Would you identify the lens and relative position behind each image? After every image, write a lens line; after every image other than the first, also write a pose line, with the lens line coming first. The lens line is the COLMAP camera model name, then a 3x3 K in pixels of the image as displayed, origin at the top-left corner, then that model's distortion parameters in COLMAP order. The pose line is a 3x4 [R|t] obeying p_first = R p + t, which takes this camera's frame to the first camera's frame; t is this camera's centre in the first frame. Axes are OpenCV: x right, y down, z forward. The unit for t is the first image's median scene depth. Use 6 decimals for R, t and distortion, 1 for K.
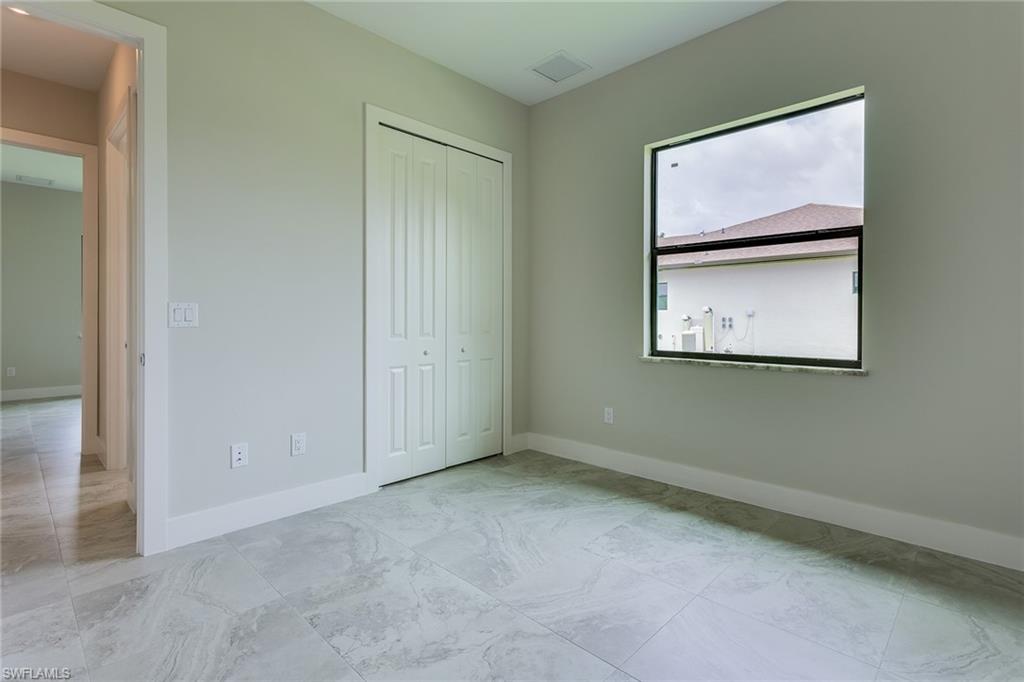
lens RADIAL K [[489.8, 0, 522.1], [0, 489.8, 315.5], [0, 0, 1]] dist [0.001801, 0.000966]
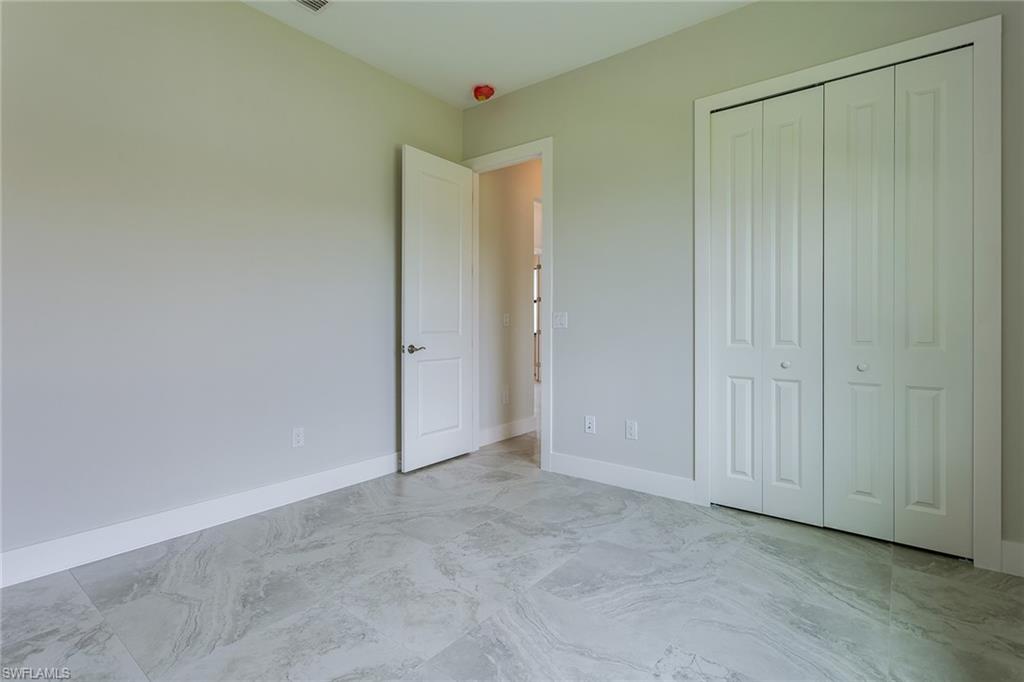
lens RADIAL K [[489.8, 0, 498.1], [0, 489.8, 318.3], [0, 0, 1]] dist [0.001801, 0.000966]
pose [[0.085184, -0.013033, -0.996280, 0.732359], [0.007729, 0.999893, -0.012419, 0.008925], [0.996335, -0.006642, 0.085275, 0.631332]]
